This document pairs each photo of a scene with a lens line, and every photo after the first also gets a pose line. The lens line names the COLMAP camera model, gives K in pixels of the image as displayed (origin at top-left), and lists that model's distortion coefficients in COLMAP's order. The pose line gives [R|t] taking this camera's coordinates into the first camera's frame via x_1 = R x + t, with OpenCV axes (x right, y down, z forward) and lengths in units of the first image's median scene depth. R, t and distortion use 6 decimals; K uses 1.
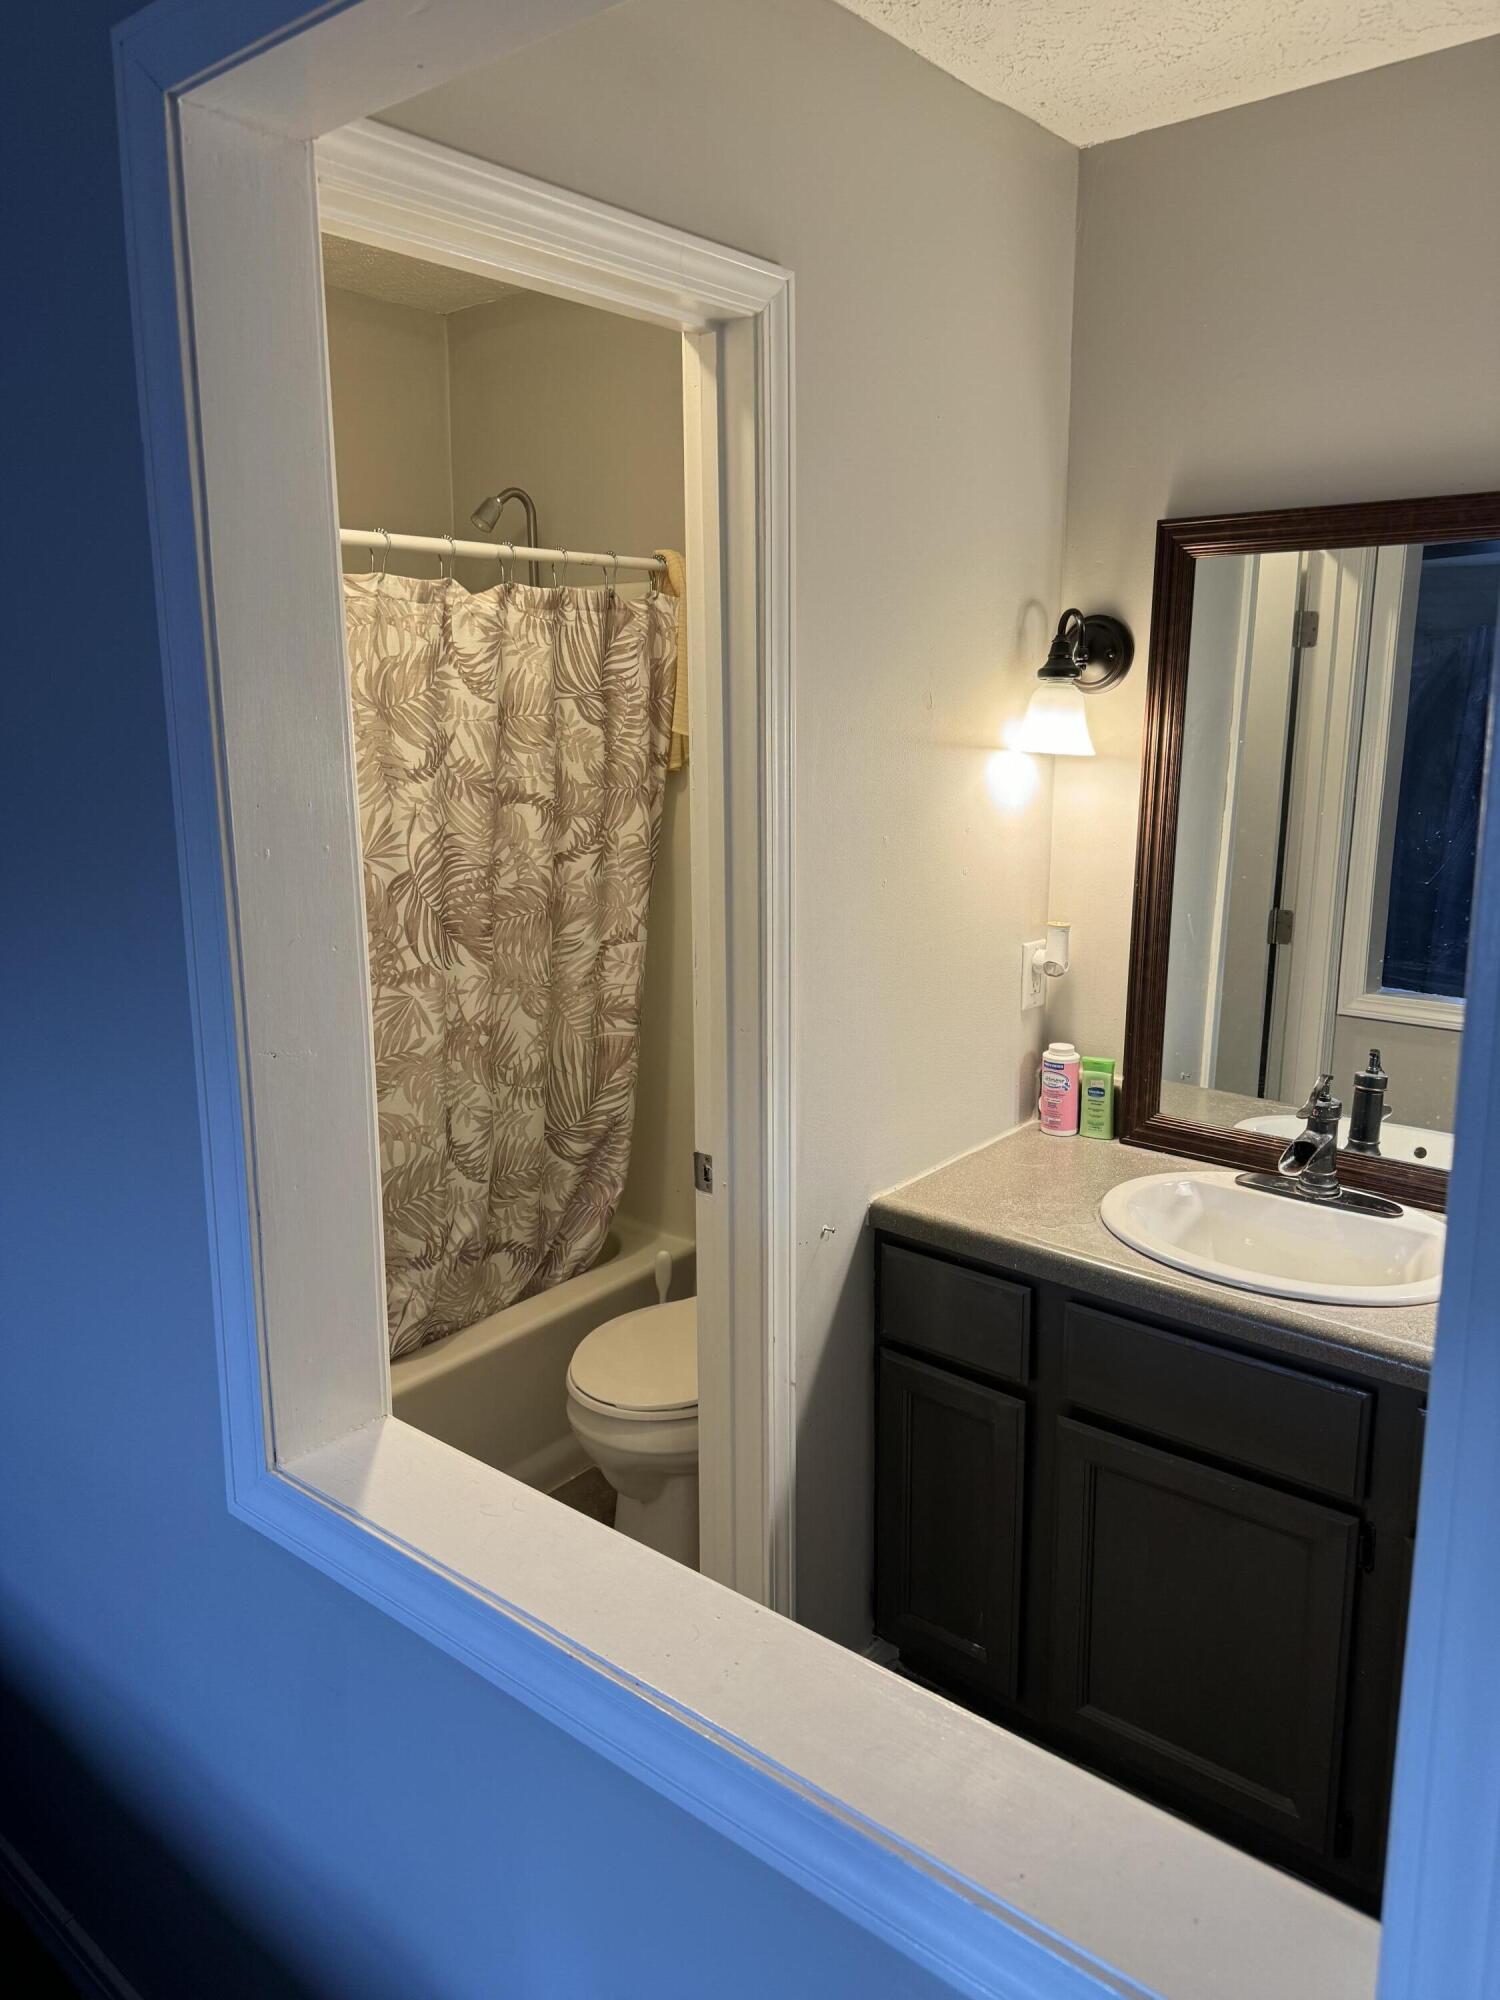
lens RADIAL K [[1416.7, 0, 734.7], [0, 1416.7, 988.3], [0, 0, 1]] dist [0.087848, -0.051356]
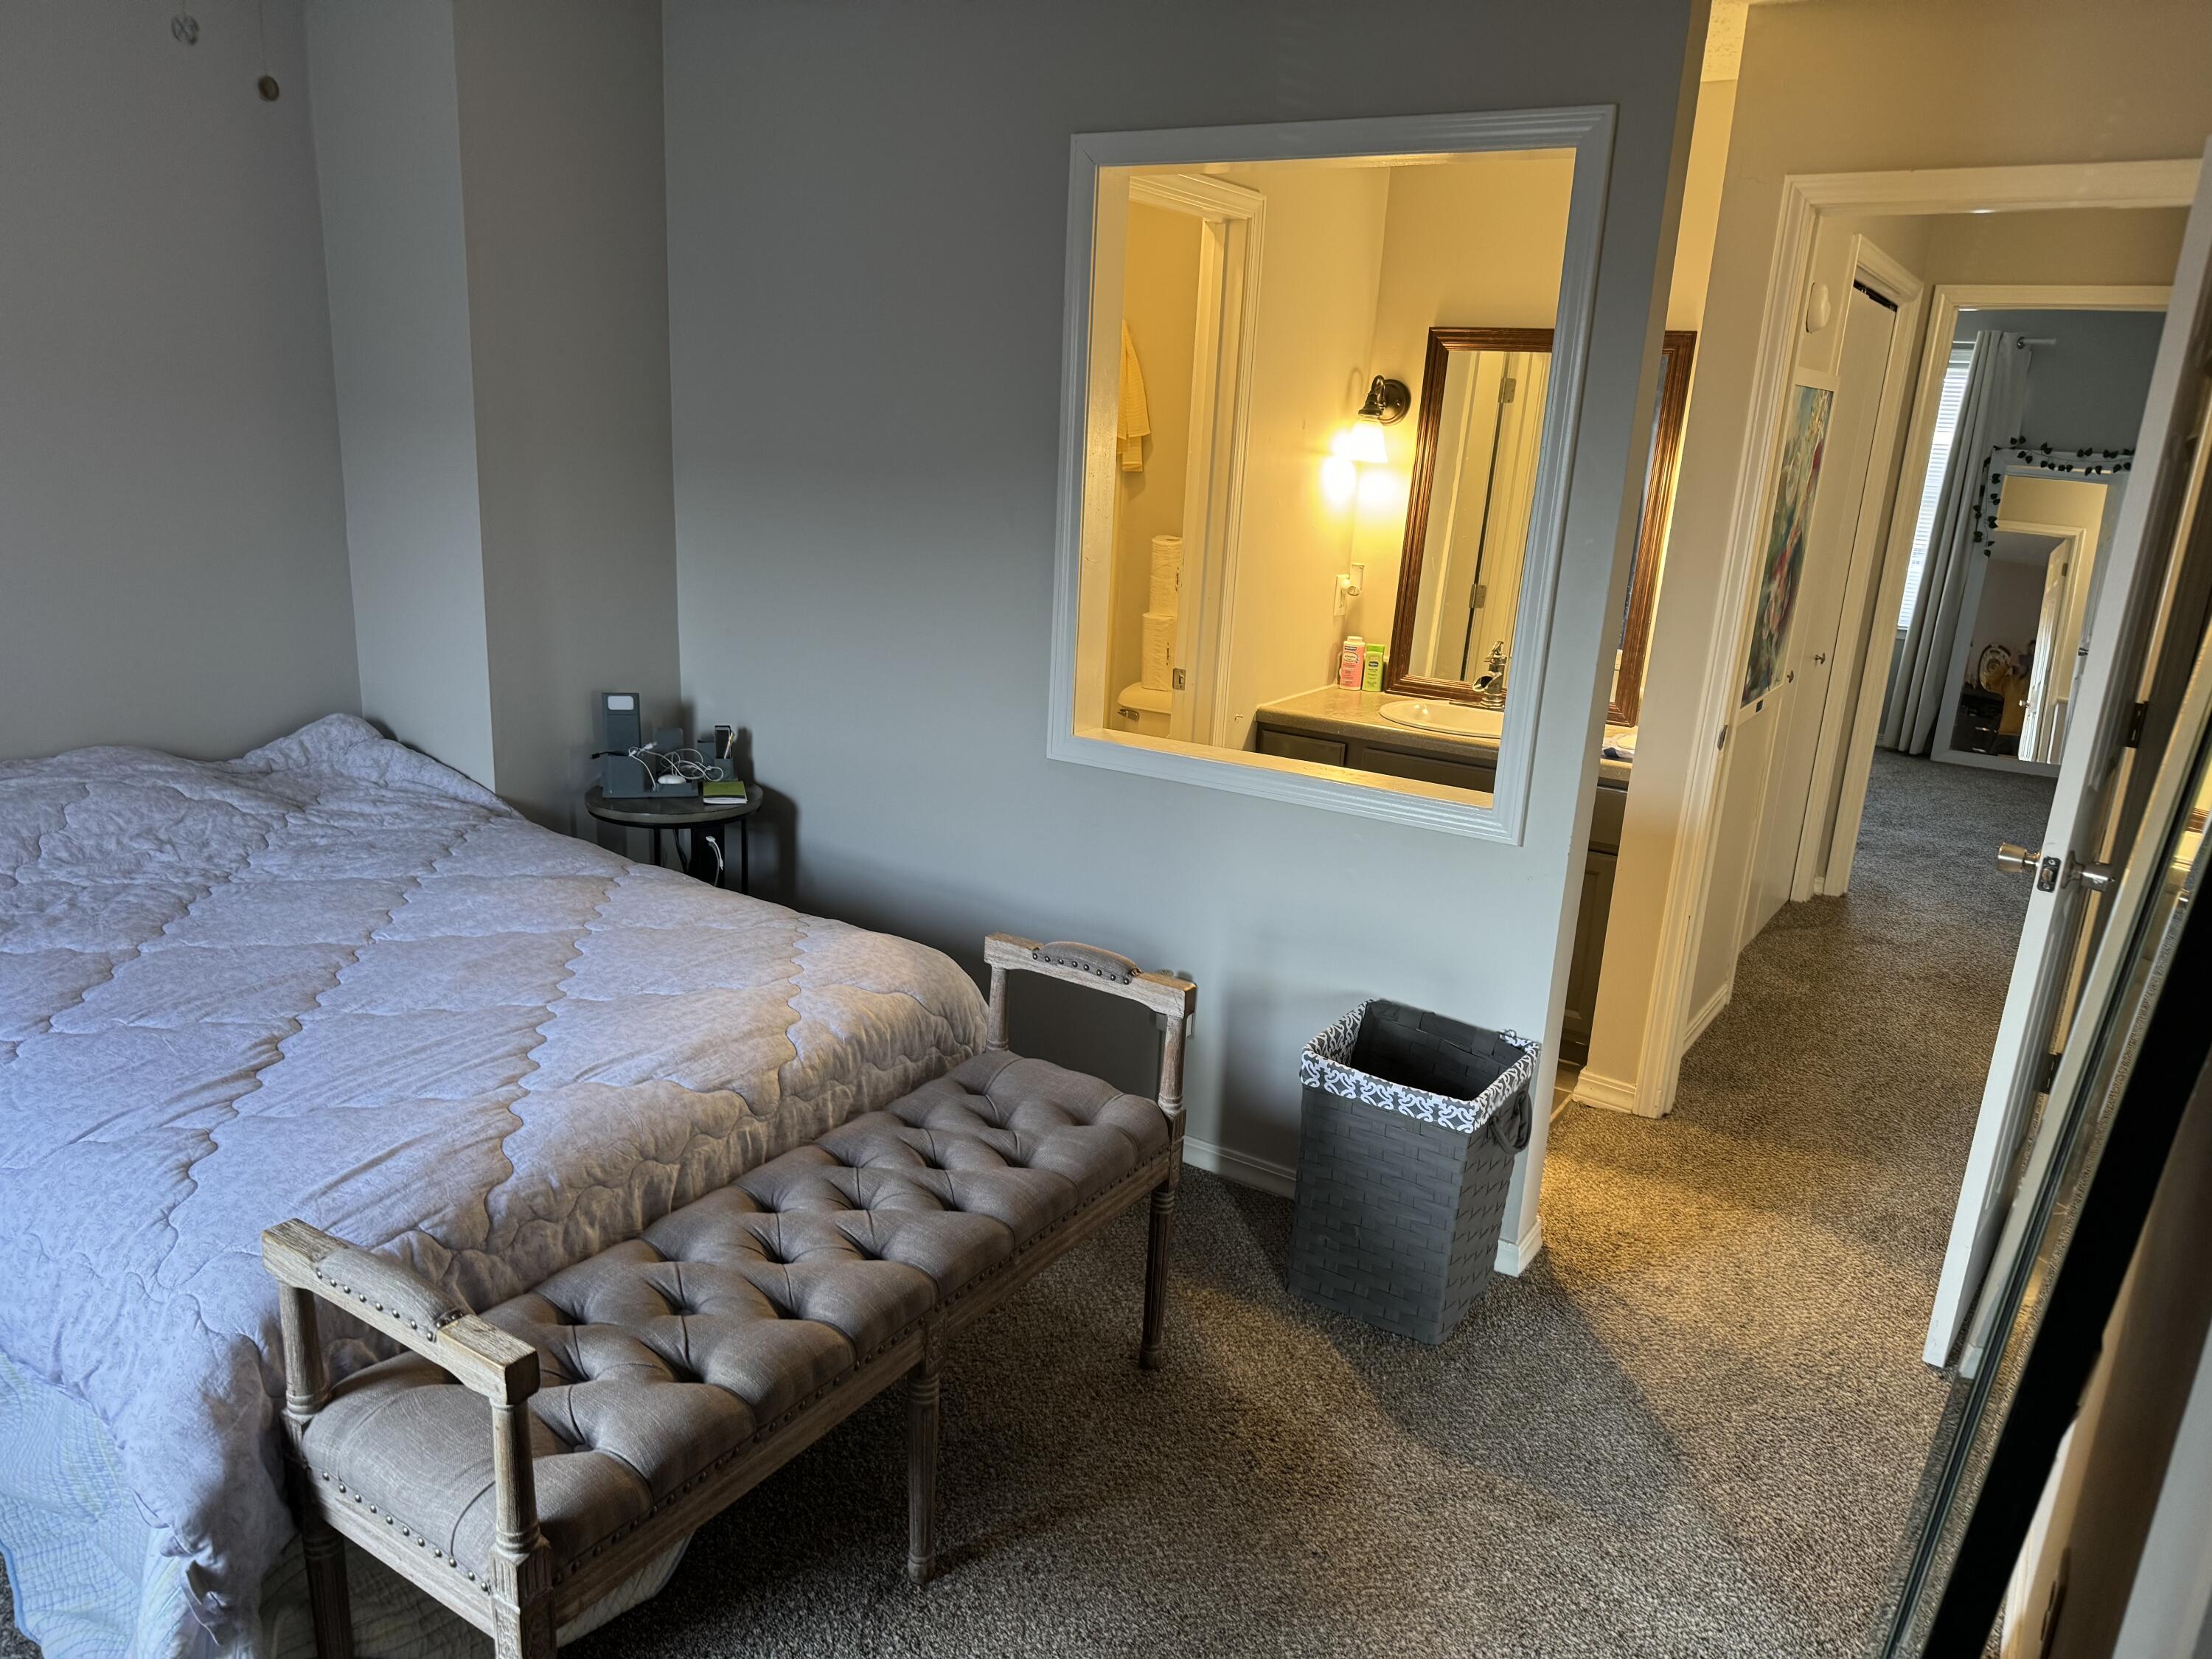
lens RADIAL K [[1566.9, 0, 1120.2], [0, 1566.9, 842.1], [0, 0, 1]] dist [0.087848, -0.051356]
pose [[0.987949, 0.031394, 0.151565, -0.336839], [-0.042580, 0.996558, 0.071129, 0.169652], [-0.148811, -0.076725, 0.985885, -0.858271]]
